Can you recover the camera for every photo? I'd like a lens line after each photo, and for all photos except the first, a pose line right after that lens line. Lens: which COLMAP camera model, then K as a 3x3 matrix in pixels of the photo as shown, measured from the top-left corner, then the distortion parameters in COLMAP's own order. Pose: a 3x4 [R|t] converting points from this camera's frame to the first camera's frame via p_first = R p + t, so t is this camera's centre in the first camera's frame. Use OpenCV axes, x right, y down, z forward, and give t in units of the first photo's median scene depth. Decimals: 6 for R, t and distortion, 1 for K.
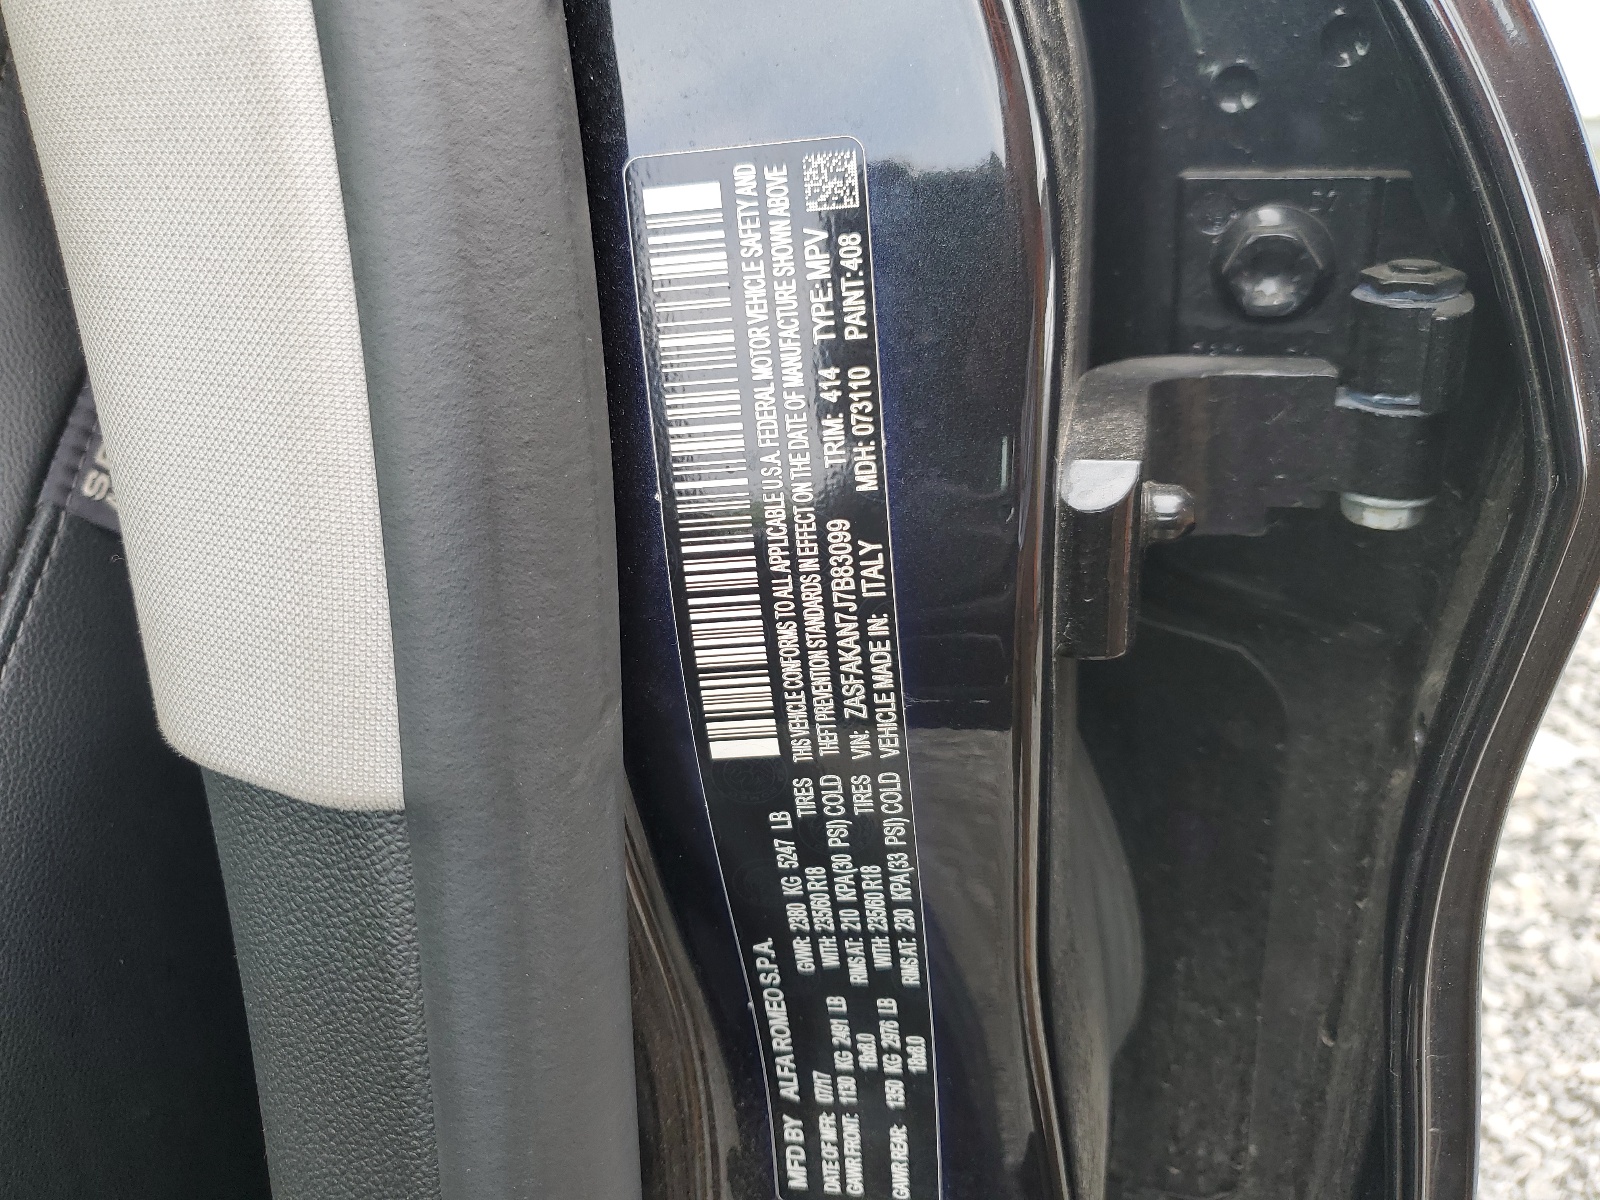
lens RADIAL K [[1217.4, 0, 800.0], [0, 1217.4, 600.5], [0, 0, 1]] dist [-0.015264, -0.005271]
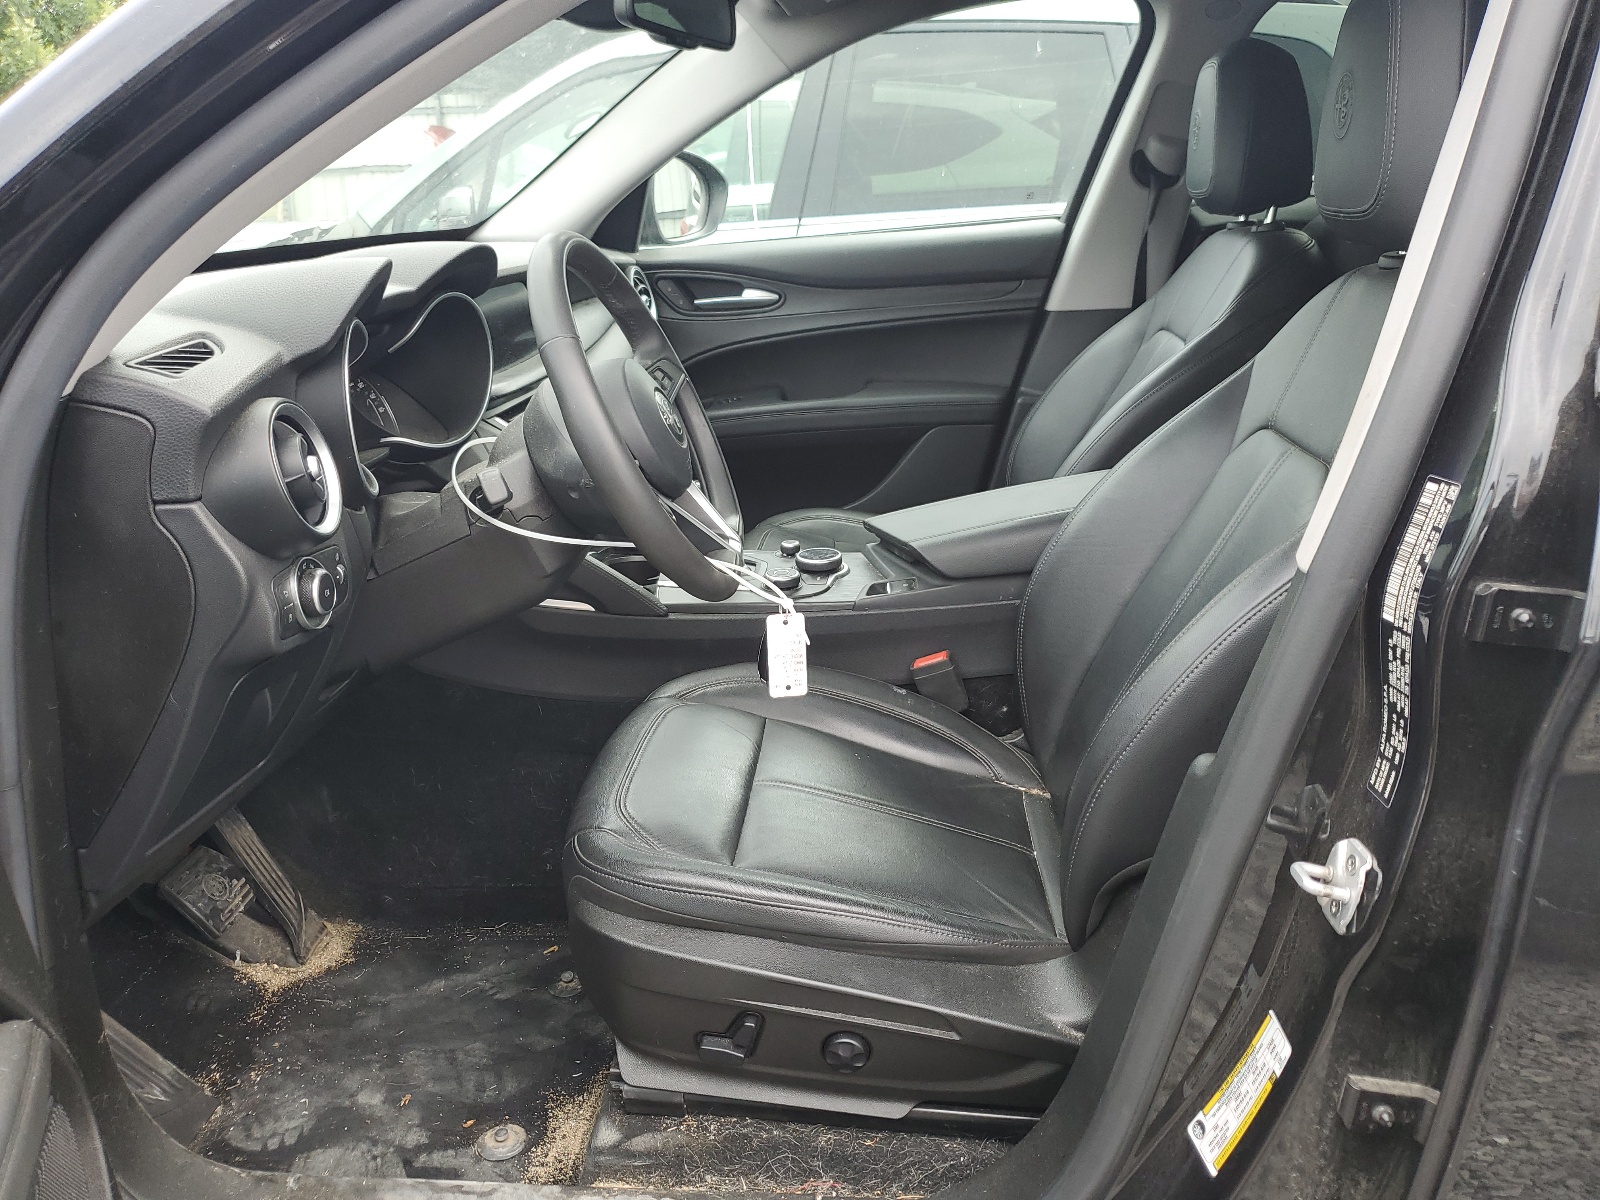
lens RADIAL K [[1217.4, 0, 799.9], [0, 1217.4, 602.1], [0, 0, 1]] dist [-0.015264, -0.005271]
pose [[0.168361, 0.357271, -0.918701, 2.724838], [-0.466314, 0.849989, 0.245093, 0.006350], [0.868450, 0.387139, 0.309705, -1.590837]]
